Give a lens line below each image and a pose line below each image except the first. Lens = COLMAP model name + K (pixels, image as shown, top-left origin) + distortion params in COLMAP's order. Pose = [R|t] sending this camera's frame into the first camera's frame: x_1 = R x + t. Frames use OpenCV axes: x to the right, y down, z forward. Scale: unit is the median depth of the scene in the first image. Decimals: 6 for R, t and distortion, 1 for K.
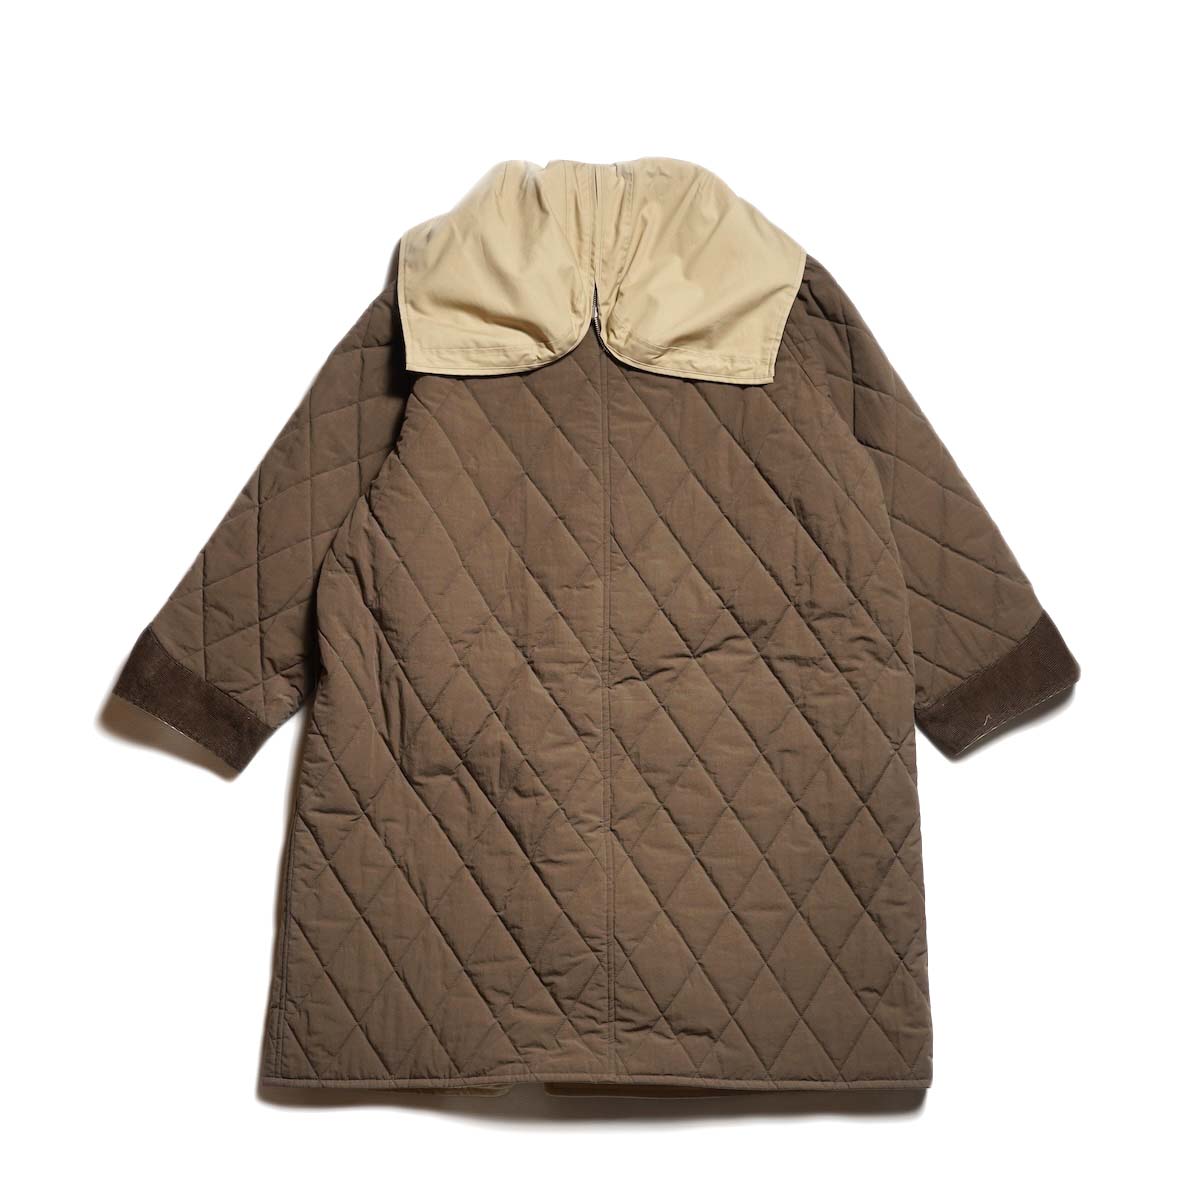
lens RADIAL K [[1515.8, 0, 617.7], [0, 1515.8, 600.2], [0, 0, 1]] dist [-0.007903, -0.006508]
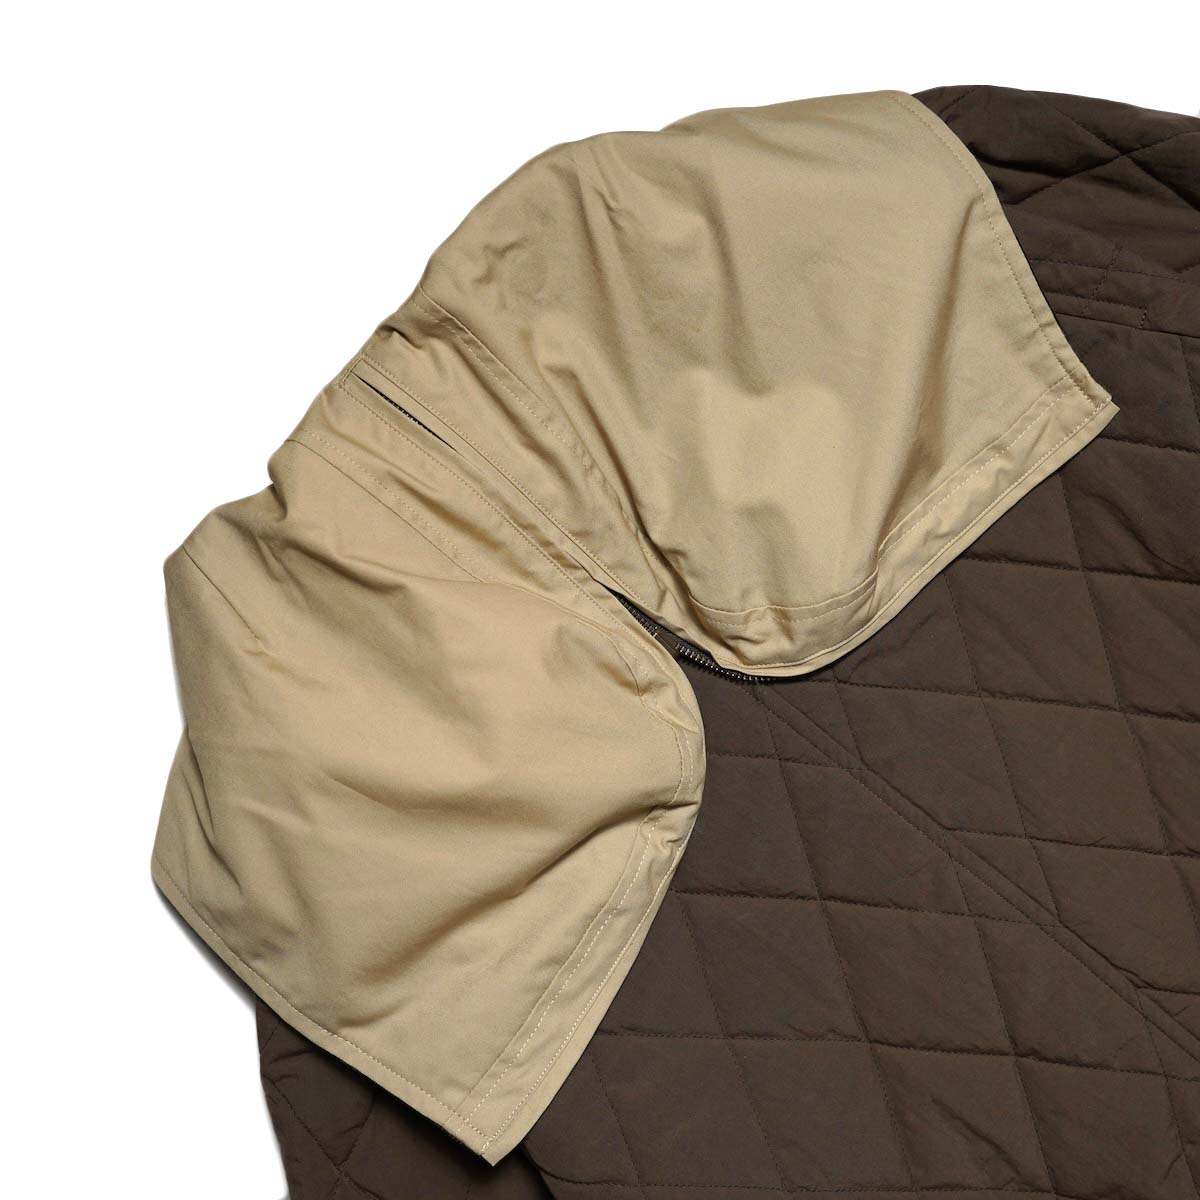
lens RADIAL K [[1515.8, 0, 617.7], [0, 1515.8, 600.2], [0, 0, 1]] dist [-0.007903, -0.006508]
pose [[0.649002, -0.760781, -0.002749, -0.014525], [0.742962, 0.633015, 0.217486, -0.288290], [-0.163720, -0.143191, 0.976060, 0.640532]]
